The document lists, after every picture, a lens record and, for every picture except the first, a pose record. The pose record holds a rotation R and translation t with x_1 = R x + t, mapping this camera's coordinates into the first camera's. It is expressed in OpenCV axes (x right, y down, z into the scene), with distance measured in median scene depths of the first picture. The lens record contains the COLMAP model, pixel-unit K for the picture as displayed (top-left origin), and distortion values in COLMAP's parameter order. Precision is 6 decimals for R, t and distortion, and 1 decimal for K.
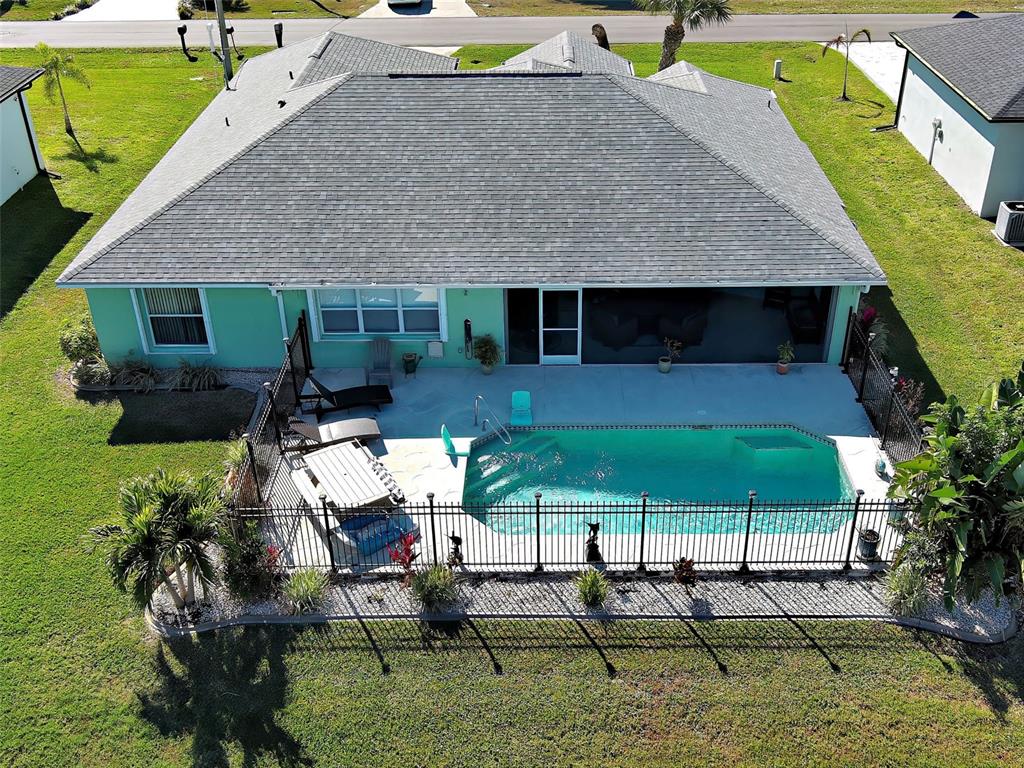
lens RADIAL K [[1073.8, 0, 584.1], [0, 1073.8, 384.7], [0, 0, 1]] dist [0.058458, -0.015037]
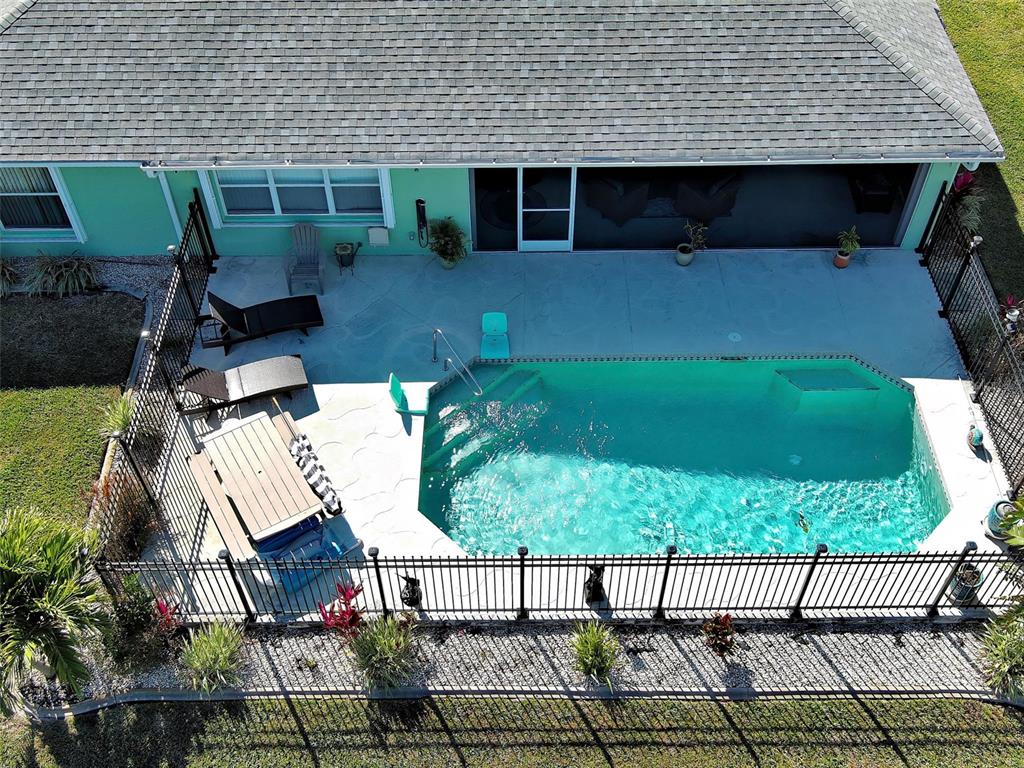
lens RADIAL K [[1075.3, 0, 538.5], [0, 1075.3, 378.9], [0, 0, 1]] dist [0.040580, -0.056140]
pose [[0.999927, 0.009114, -0.007946, -0.021741], [-0.006210, 0.950951, 0.309278, -0.180300], [0.010375, -0.309206, 0.950938, 0.275757]]
